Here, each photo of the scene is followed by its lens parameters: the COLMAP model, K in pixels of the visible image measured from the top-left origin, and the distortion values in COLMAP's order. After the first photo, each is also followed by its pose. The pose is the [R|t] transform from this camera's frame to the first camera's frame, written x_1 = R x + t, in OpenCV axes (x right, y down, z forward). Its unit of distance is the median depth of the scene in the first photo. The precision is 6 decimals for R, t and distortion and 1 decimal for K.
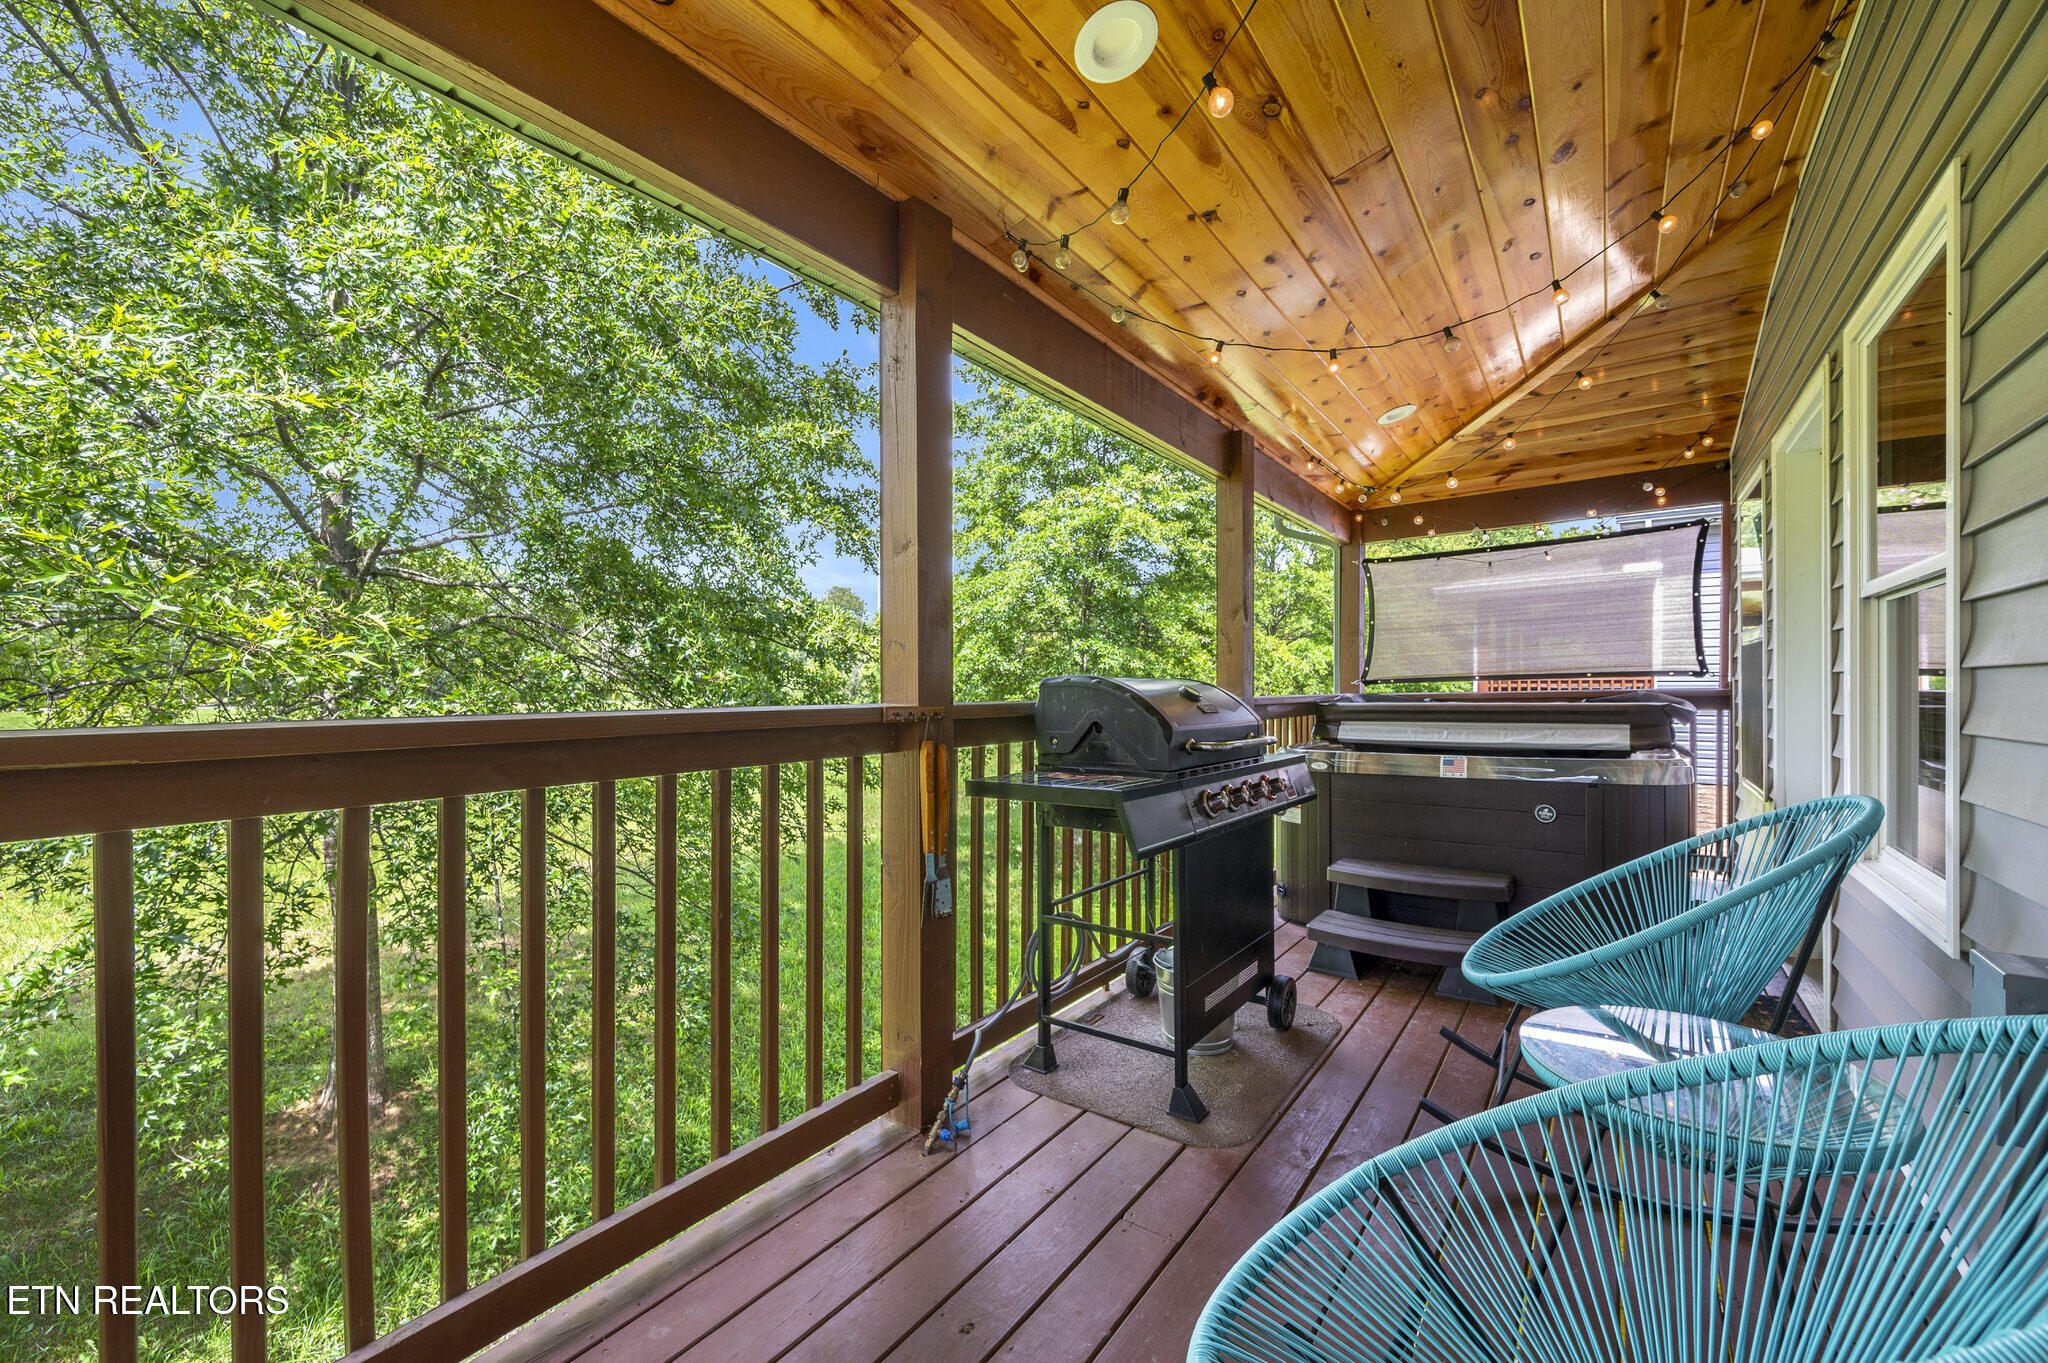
lens RADIAL K [[815.5, 0, 1009.8], [0, 815.5, 677.8], [0, 0, 1]] dist [0.000232, -0.000423]
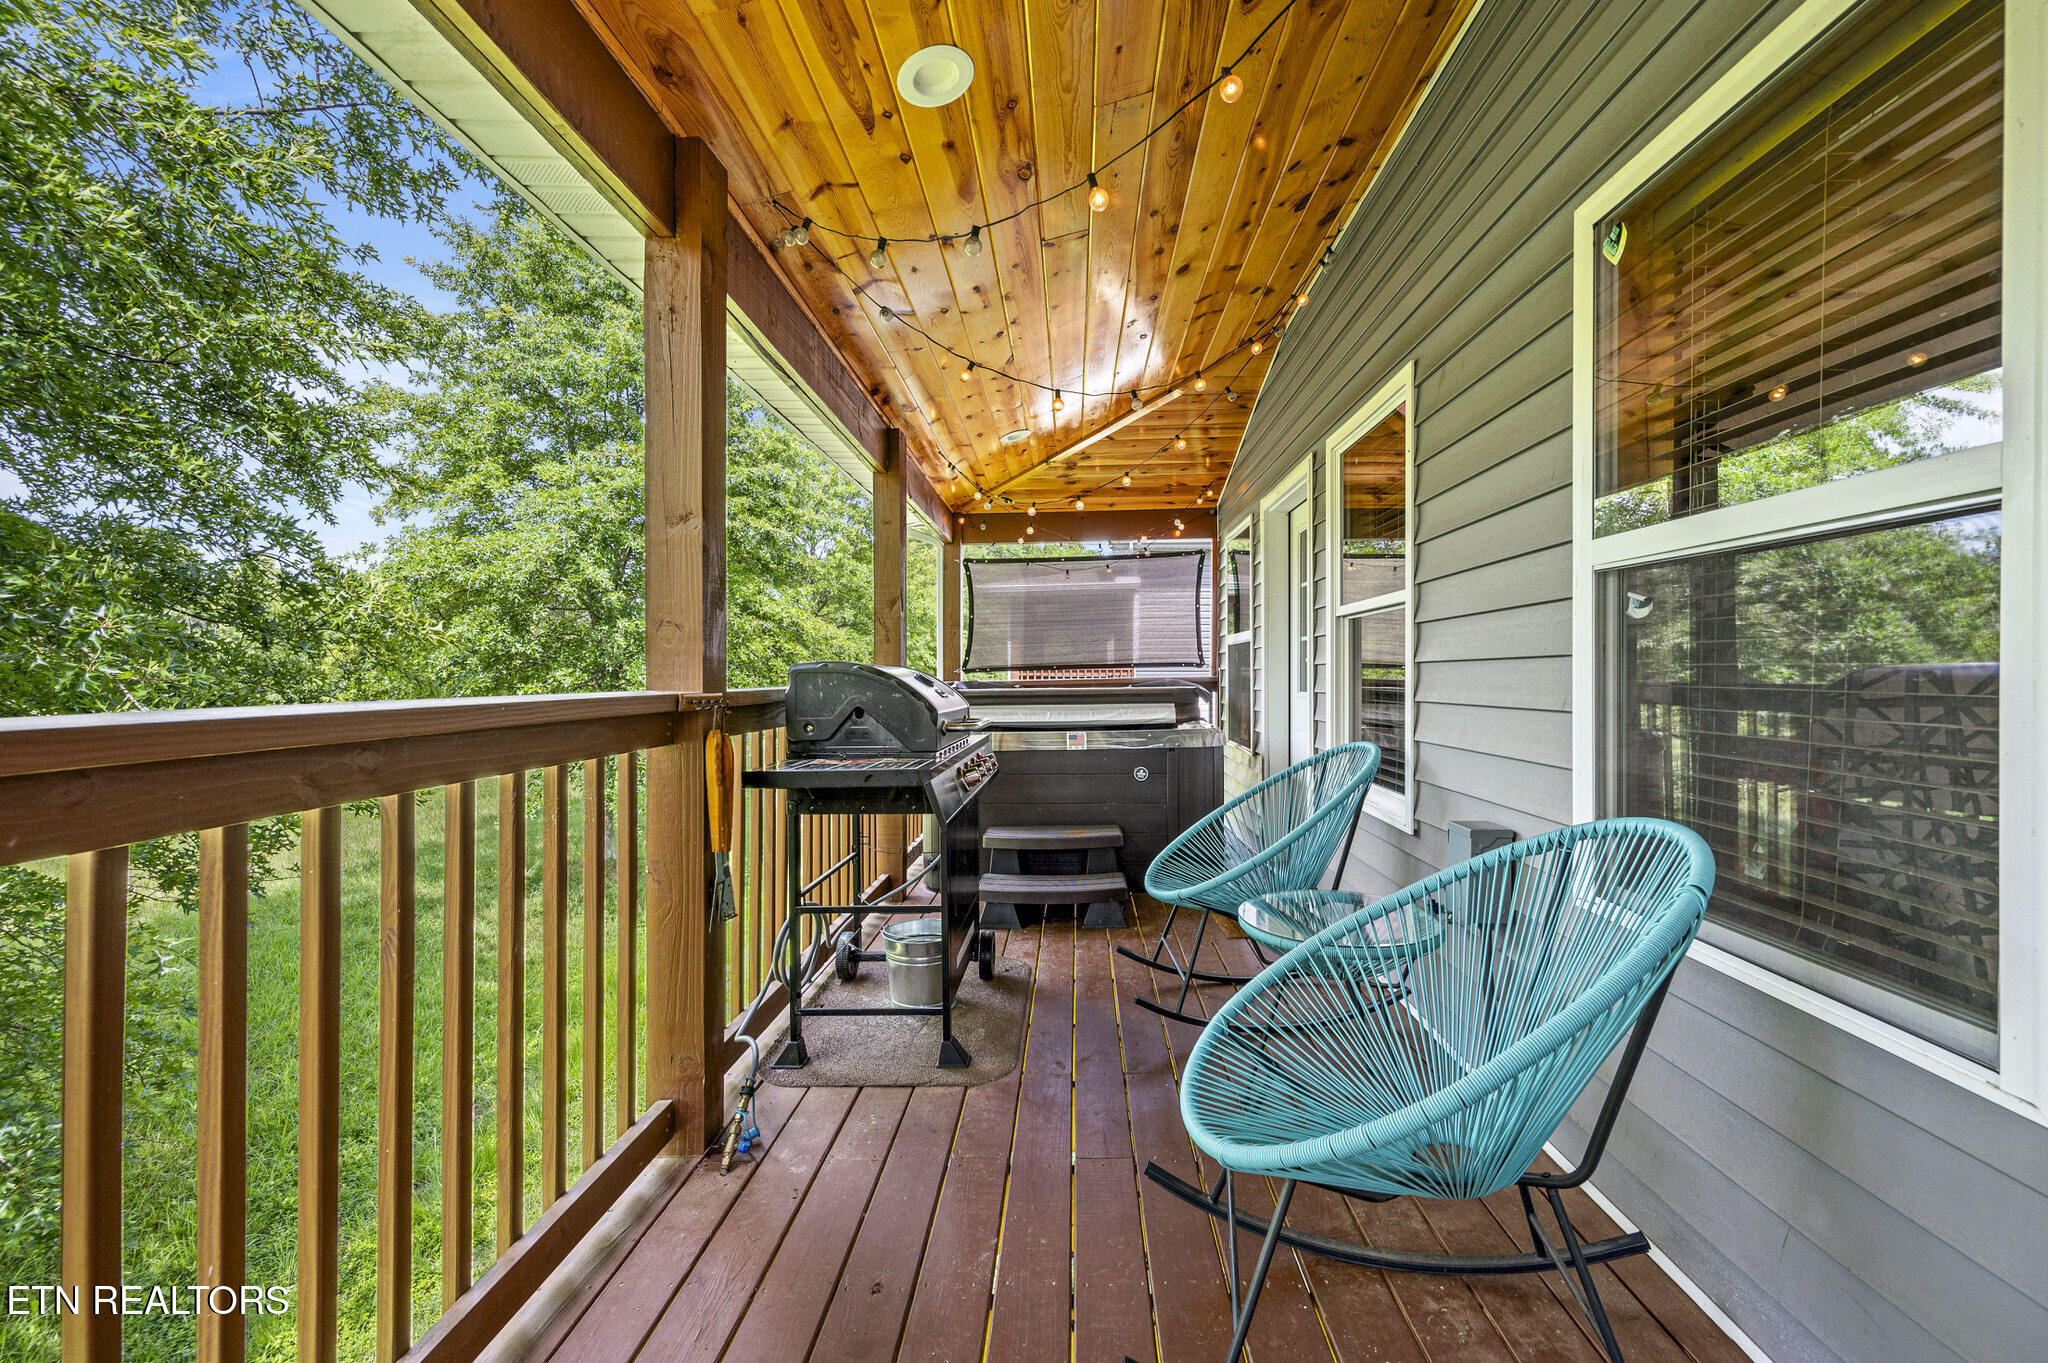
lens RADIAL K [[848.9, 0, 1048.3], [0, 848.9, 662.1], [0, 0, 1]] dist [0.000972, 0.000032]
pose [[0.821925, 0.009672, 0.569514, -0.210348], [-0.006885, 0.999951, -0.007045, 0.002496], [-0.569555, 0.001870, 0.821951, -0.005627]]
